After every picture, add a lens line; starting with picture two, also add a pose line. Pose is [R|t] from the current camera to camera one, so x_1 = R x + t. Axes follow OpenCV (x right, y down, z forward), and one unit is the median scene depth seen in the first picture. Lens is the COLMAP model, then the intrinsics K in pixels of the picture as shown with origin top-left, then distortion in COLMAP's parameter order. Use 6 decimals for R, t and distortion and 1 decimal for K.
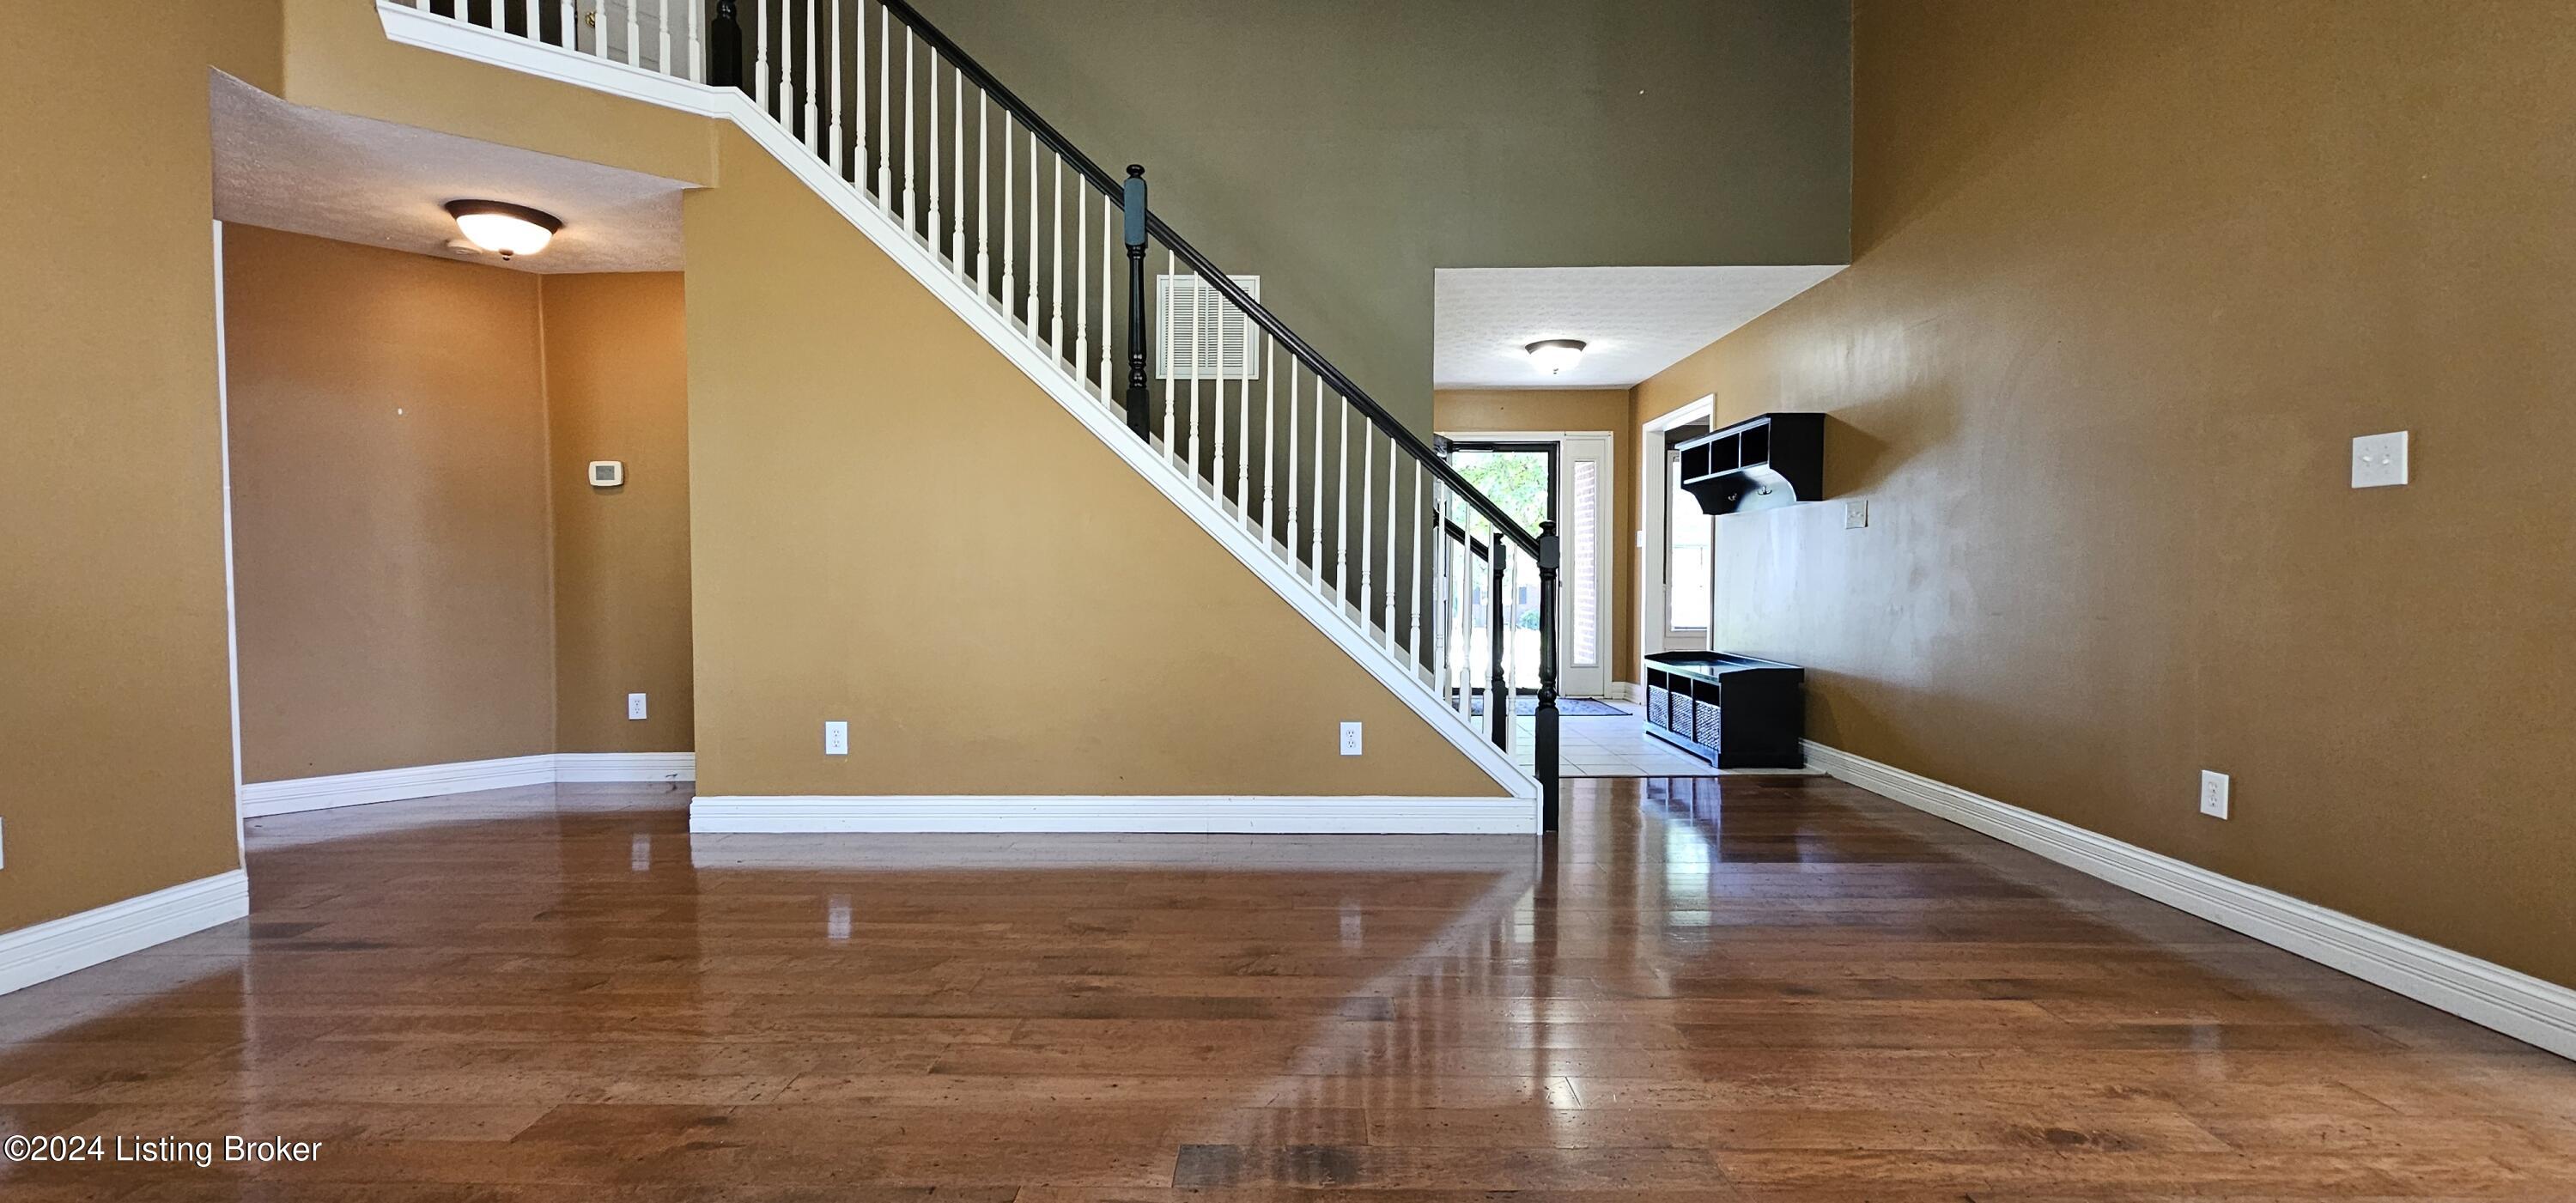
lens RADIAL K [[1051.8, 0, 1281.8], [0, 1051.8, 597.9], [0, 0, 1]] dist [-0.003242, -0.000201]
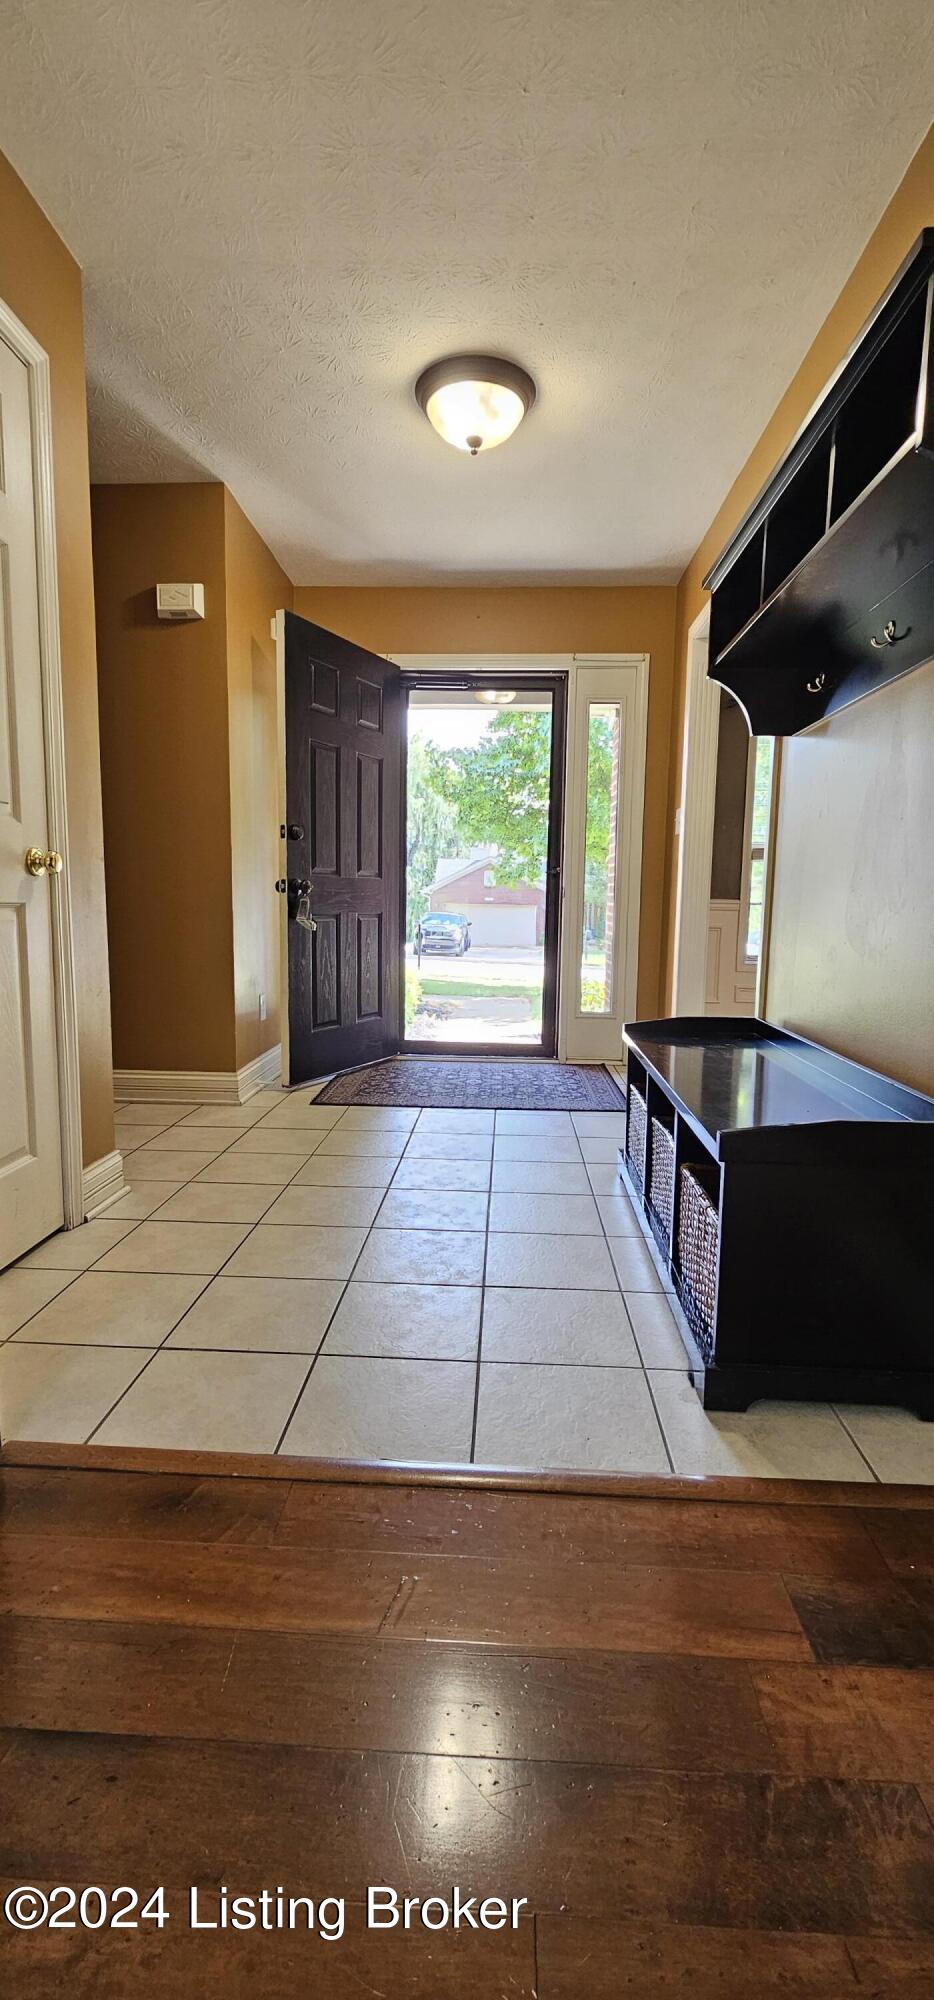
lens RADIAL K [[816.6, 0, 466.3], [0, 816.6, 996.6], [0, 0, 1]] dist [-0.003242, -0.000201]
pose [[0.999473, 0.021843, -0.024022, 0.453891], [-0.019461, 0.995261, 0.095272, 0.009394], [0.025989, -0.094754, 0.995161, 0.994888]]
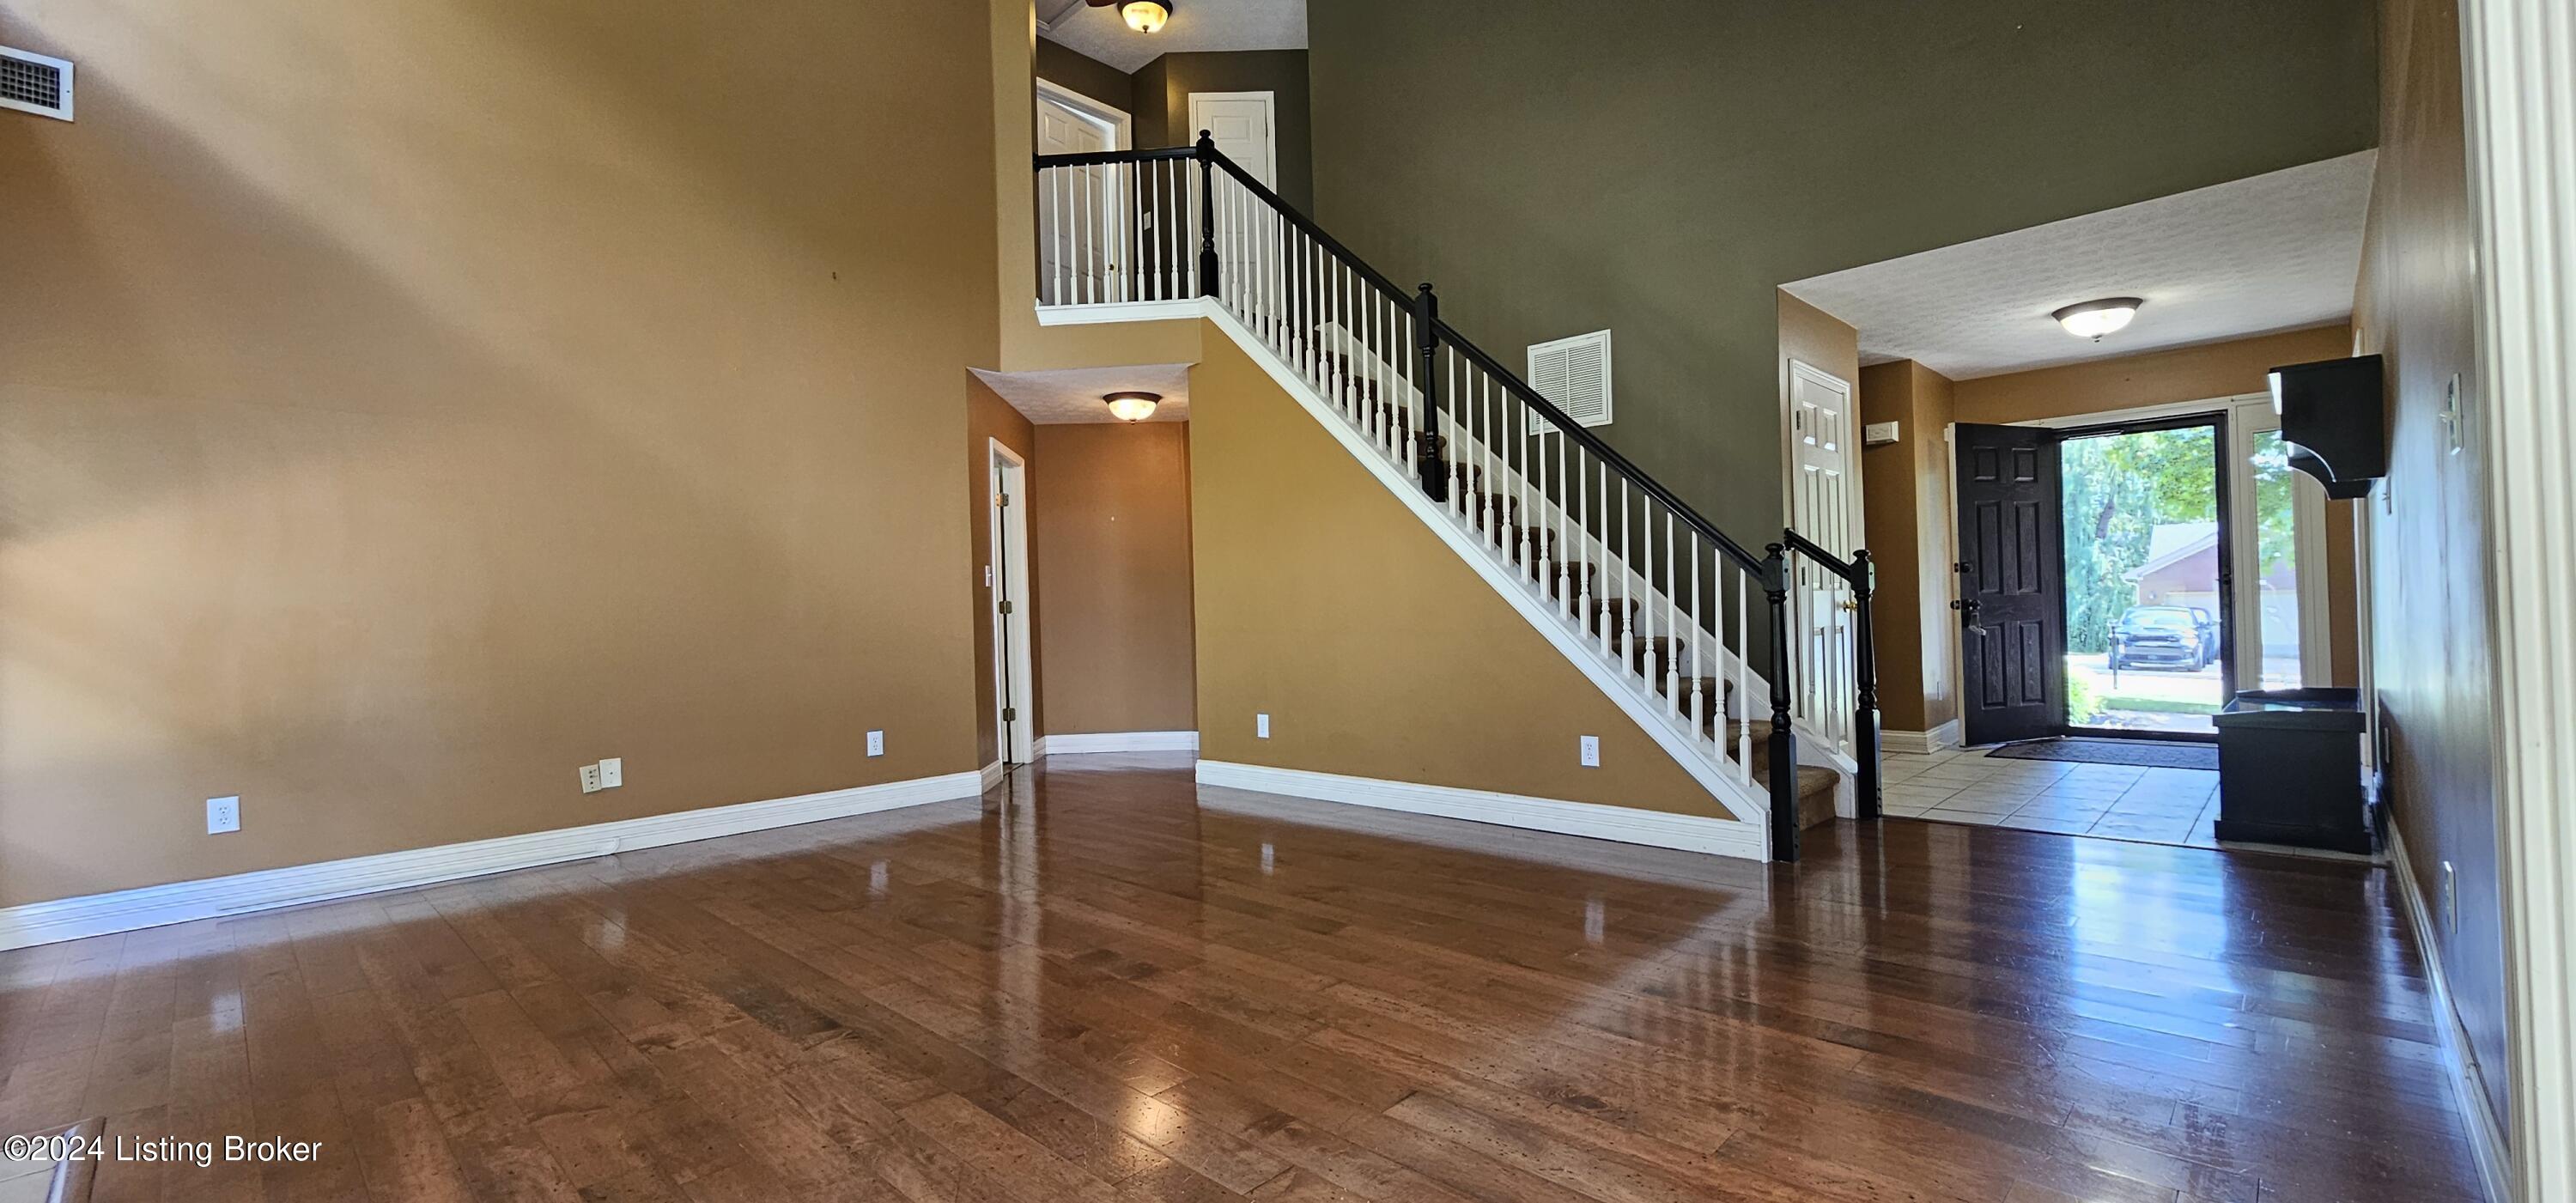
lens RADIAL K [[1051.8, 0, 1301.7], [0, 1051.8, 610.4], [0, 0, 1]] dist [-0.003242, -0.000201]
pose [[0.731128, -0.021119, -0.681913, 0.601893], [0.014509, 0.999776, -0.015408, -0.002897], [0.682086, 0.001372, 0.731271, -0.021325]]
